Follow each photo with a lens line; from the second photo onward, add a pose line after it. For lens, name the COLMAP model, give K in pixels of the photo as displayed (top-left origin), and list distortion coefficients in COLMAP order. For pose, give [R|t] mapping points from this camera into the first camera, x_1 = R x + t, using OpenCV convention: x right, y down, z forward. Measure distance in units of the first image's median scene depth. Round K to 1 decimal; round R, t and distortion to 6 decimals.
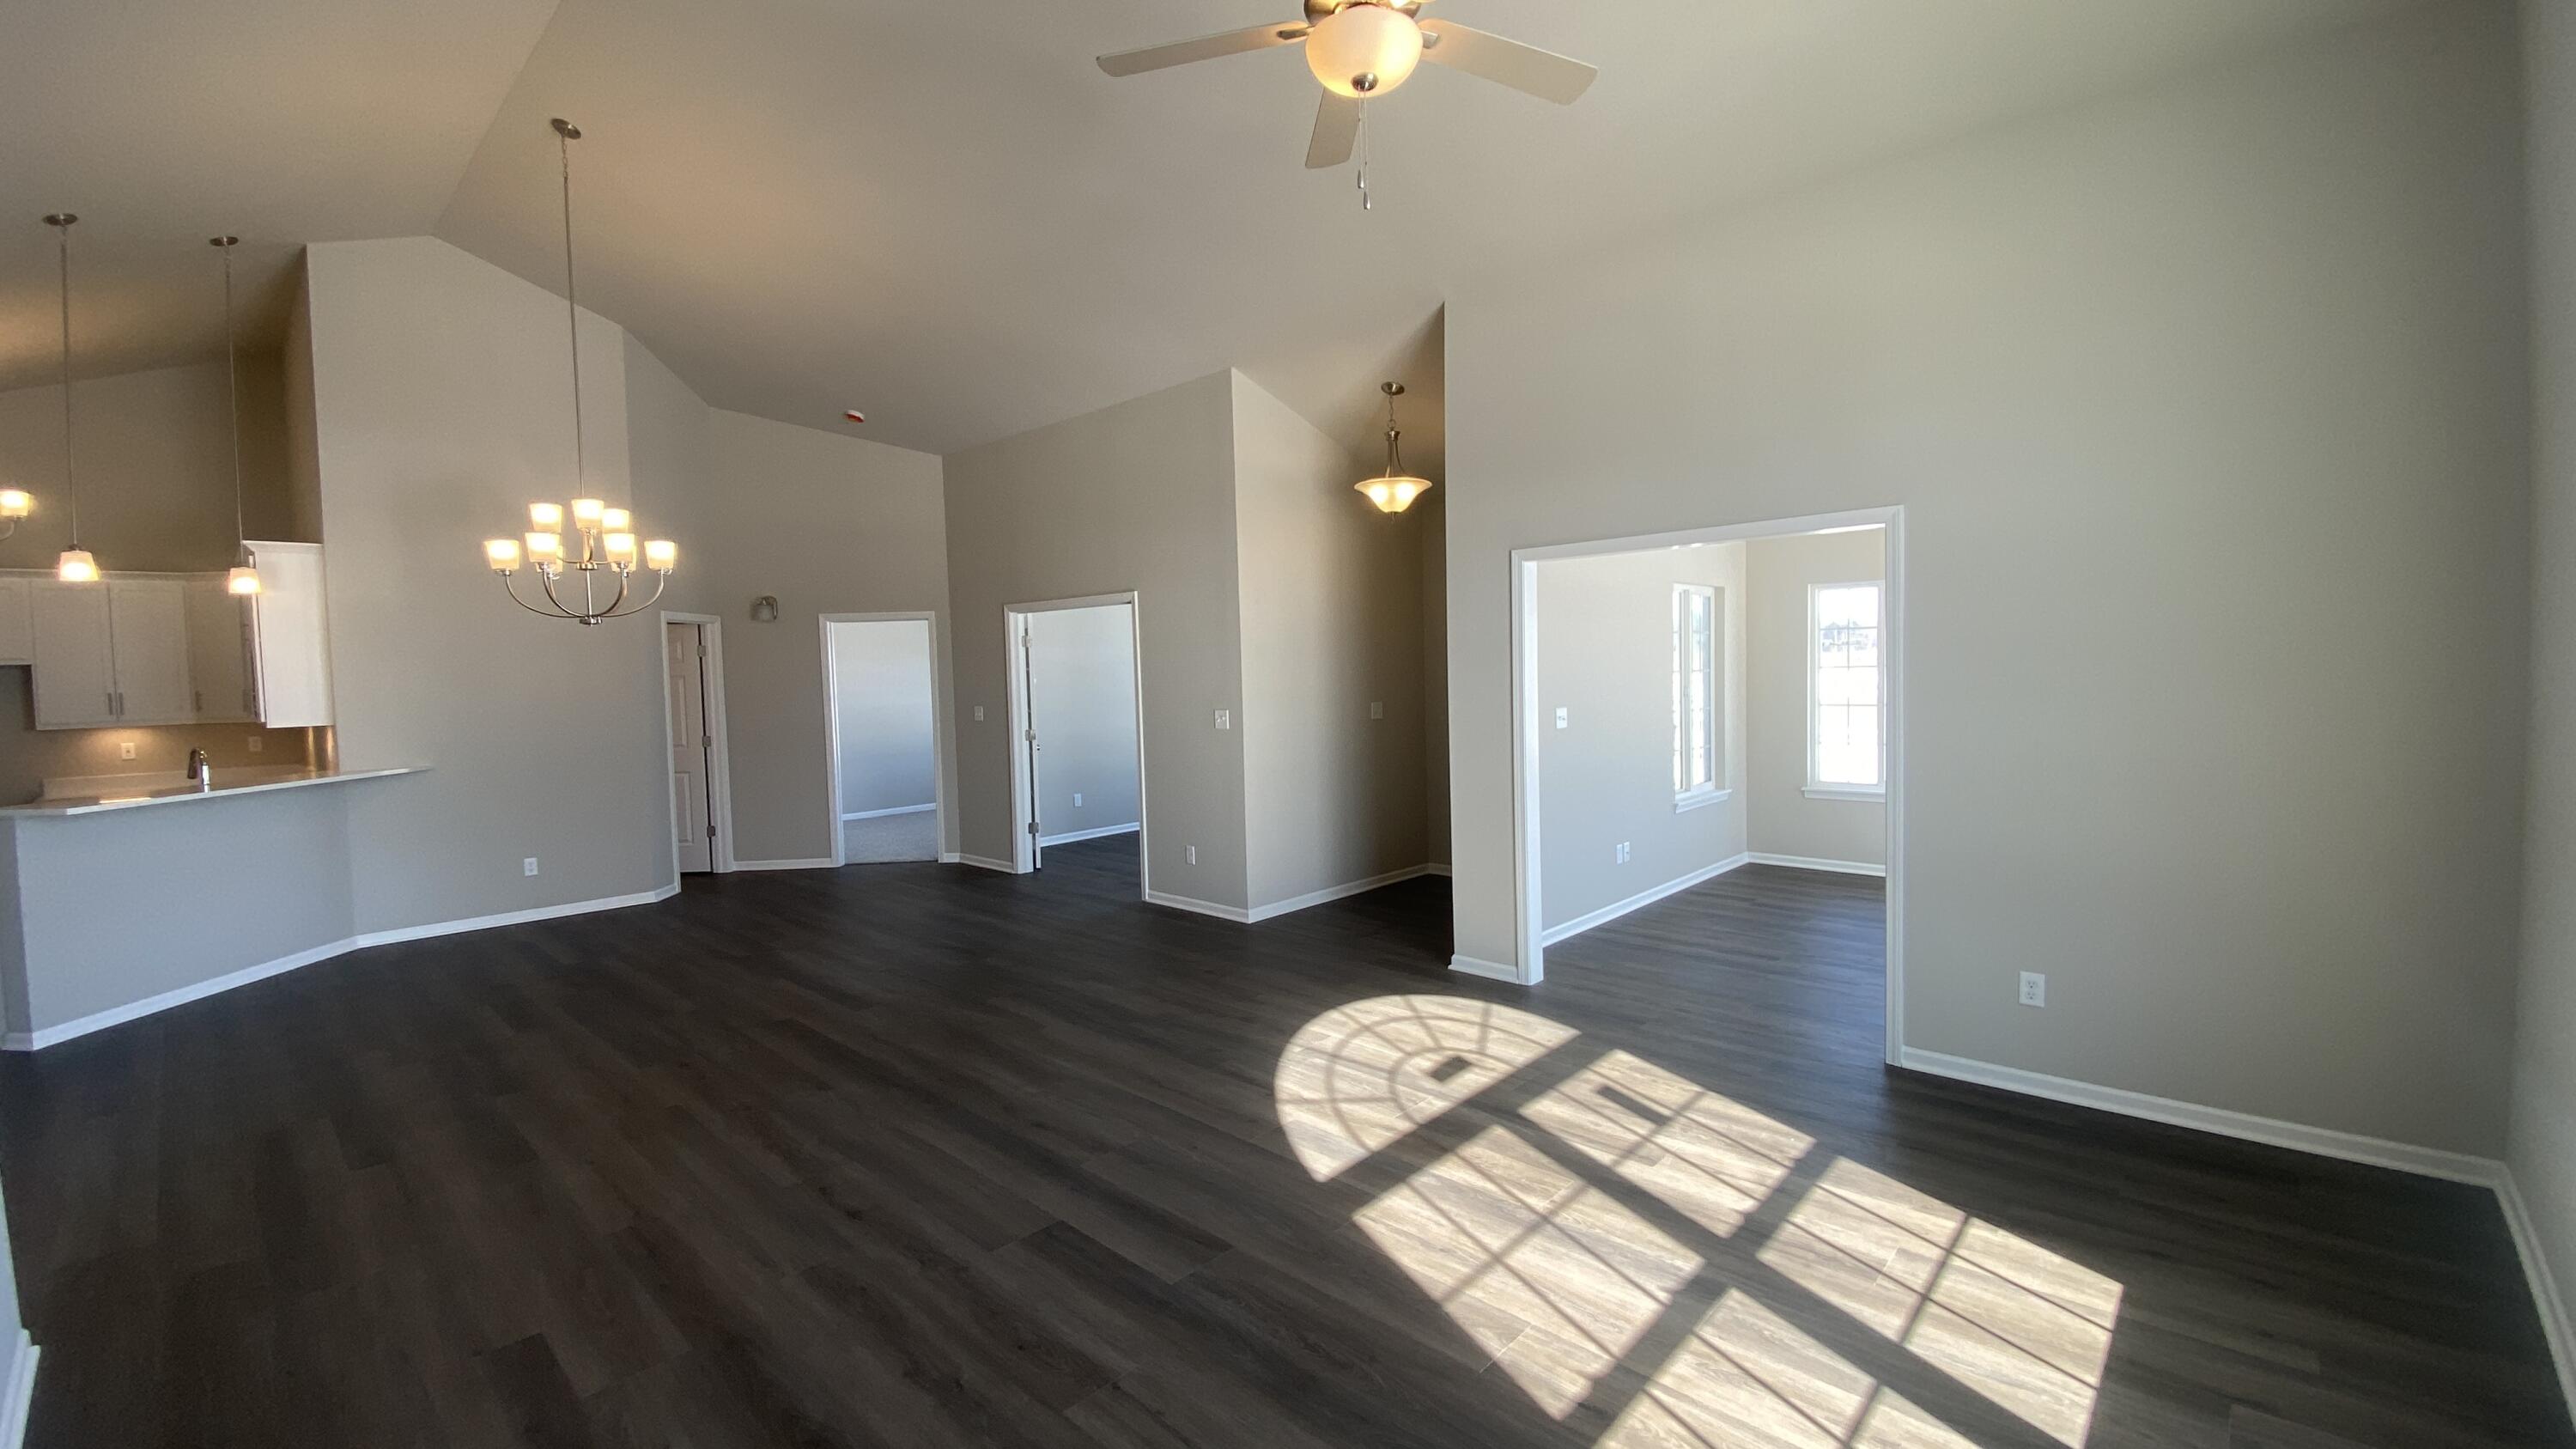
lens RADIAL K [[1038.7, 0, 1277.7], [0, 1038.7, 726.5], [0, 0, 1]] dist [0.023459, -0.021254]
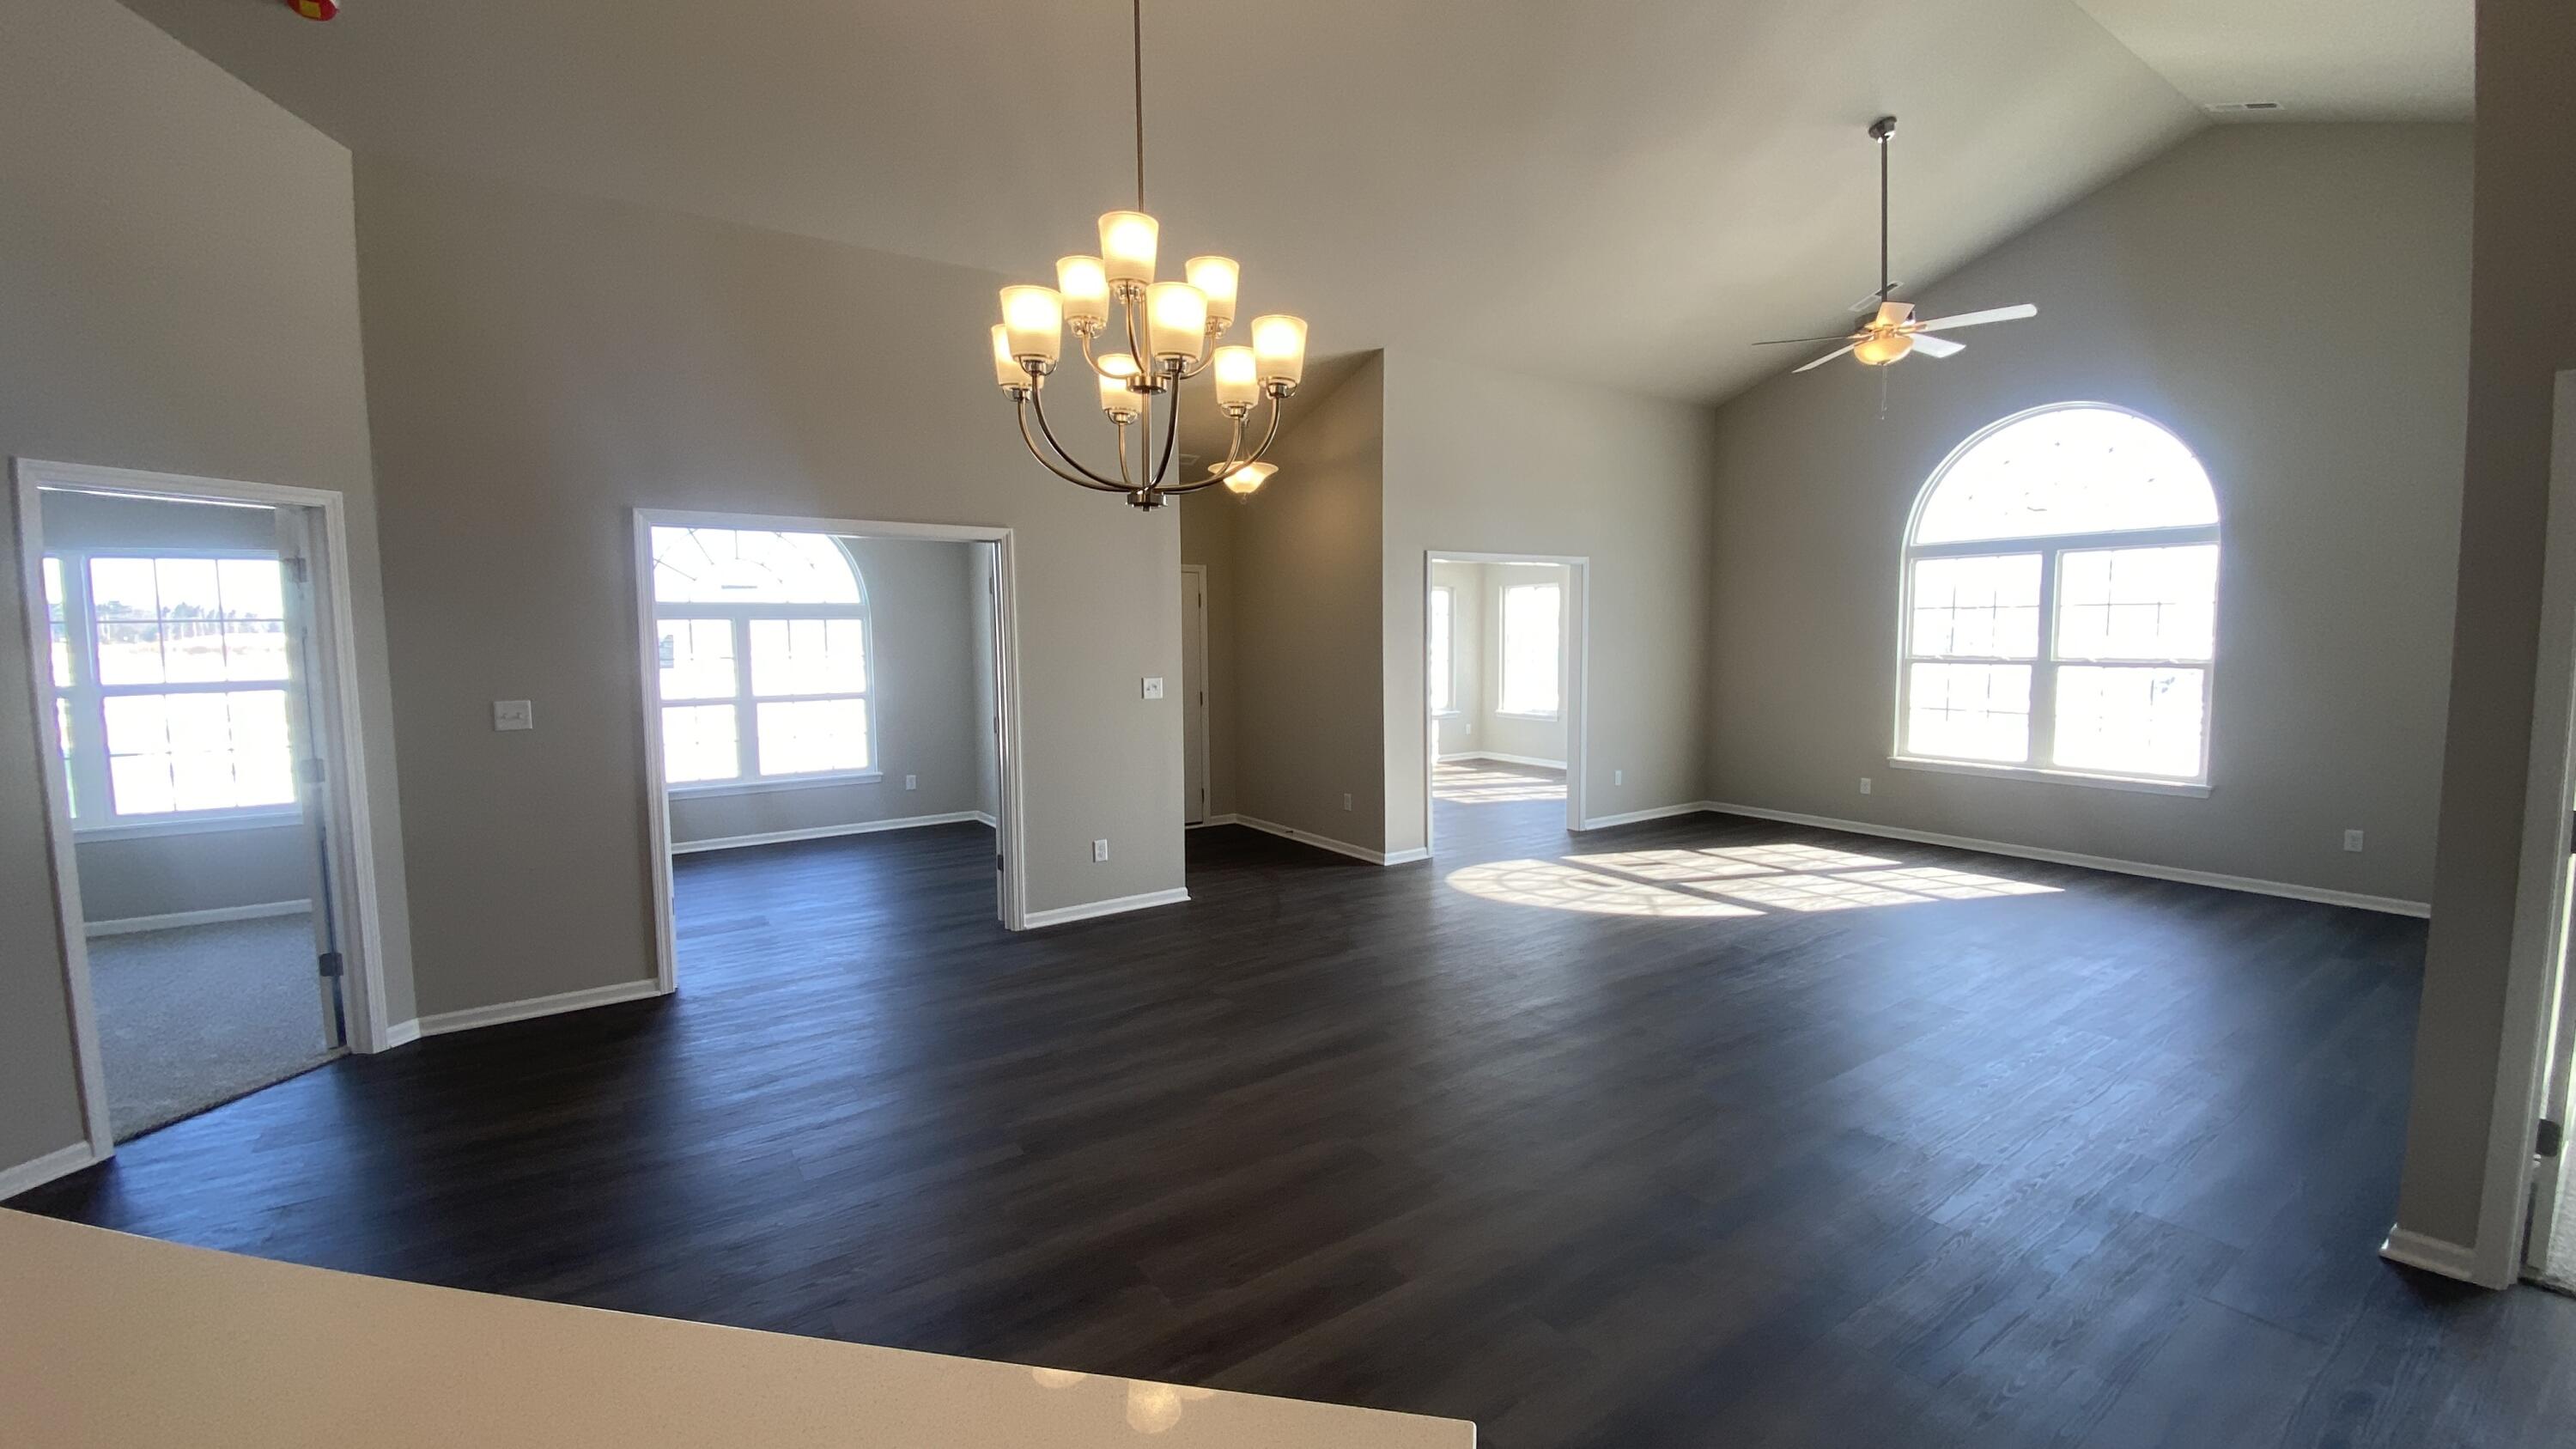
lens RADIAL K [[1042.6, 0, 1283.0], [0, 1042.6, 713.7], [0, 0, 1]] dist [0.028522, -0.024504]
pose [[0.210863, -0.052954, 0.976080, -1.233749], [0.061741, 0.997259, 0.040765, -0.020563], [-0.975564, 0.051669, 0.213554, 0.921831]]
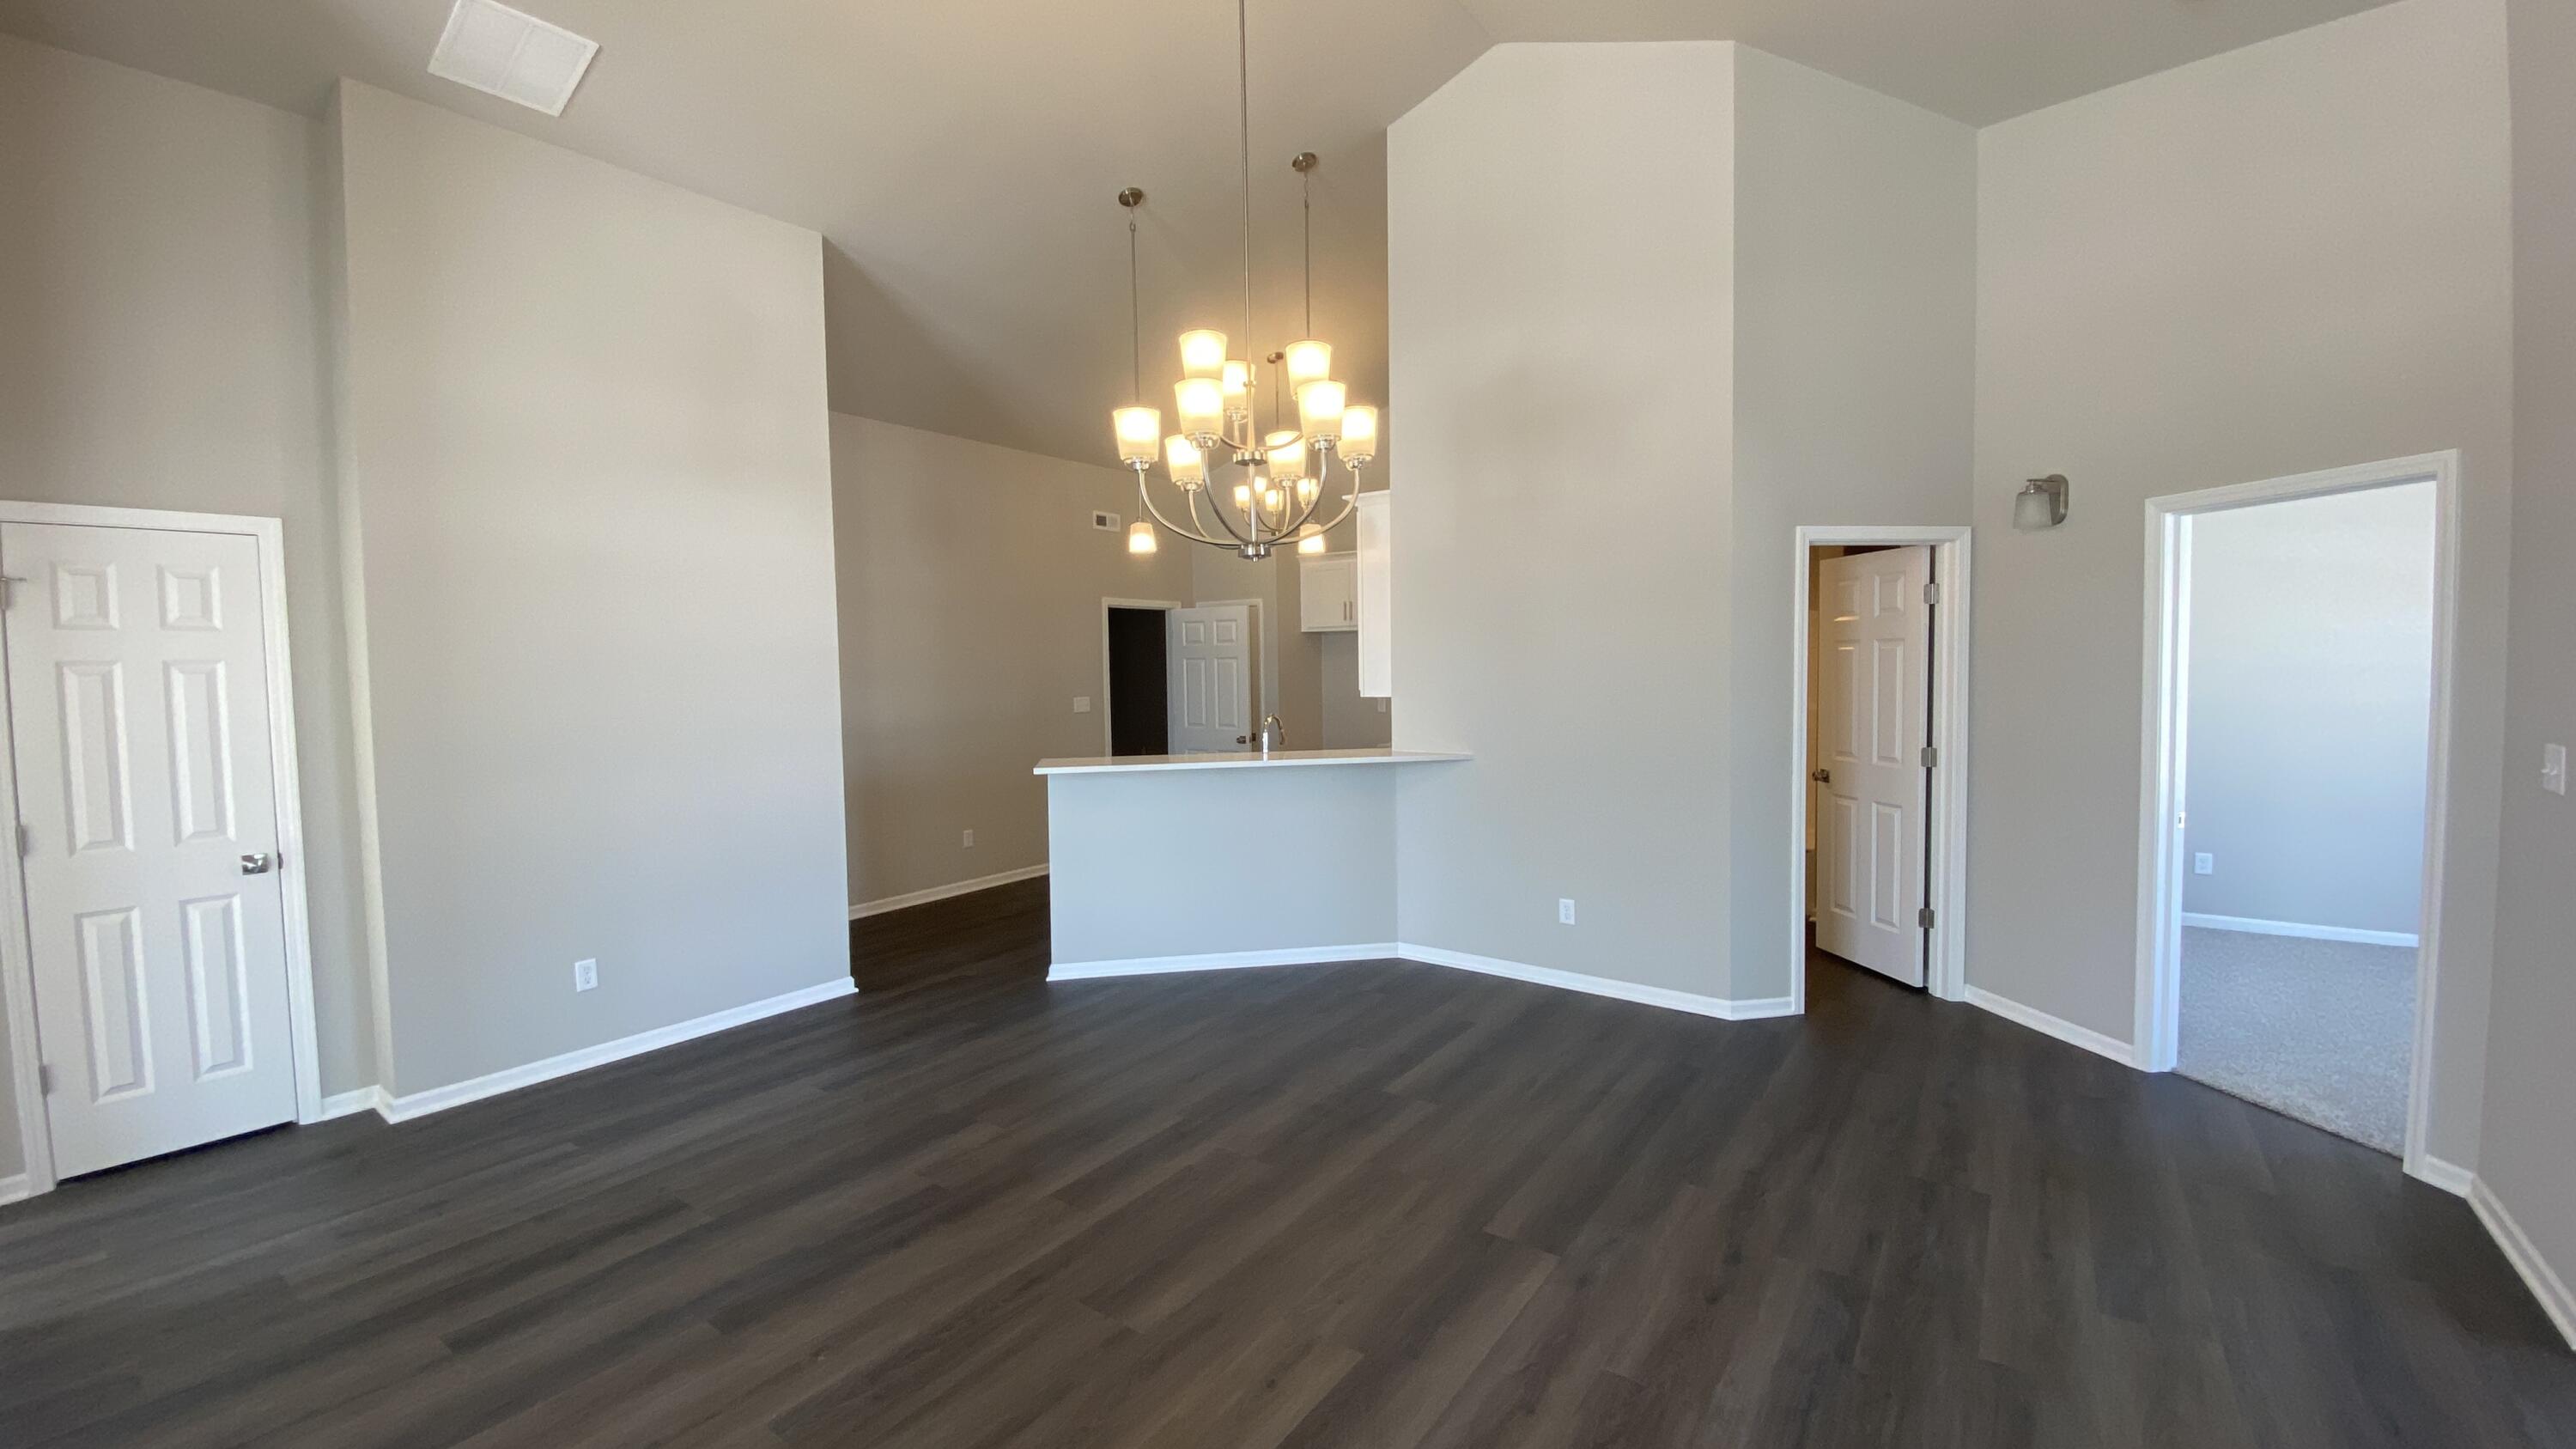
lens RADIAL K [[1046.9, 0, 1289.3], [0, 1046.9, 717.2], [0, 0, 1]] dist [0.027002, -0.024541]
pose [[0.141547, 0.079932, -0.986699, -0.076738], [-0.045289, 0.996214, 0.074206, -0.058913], [0.988895, 0.034183, 0.144631, 1.028838]]
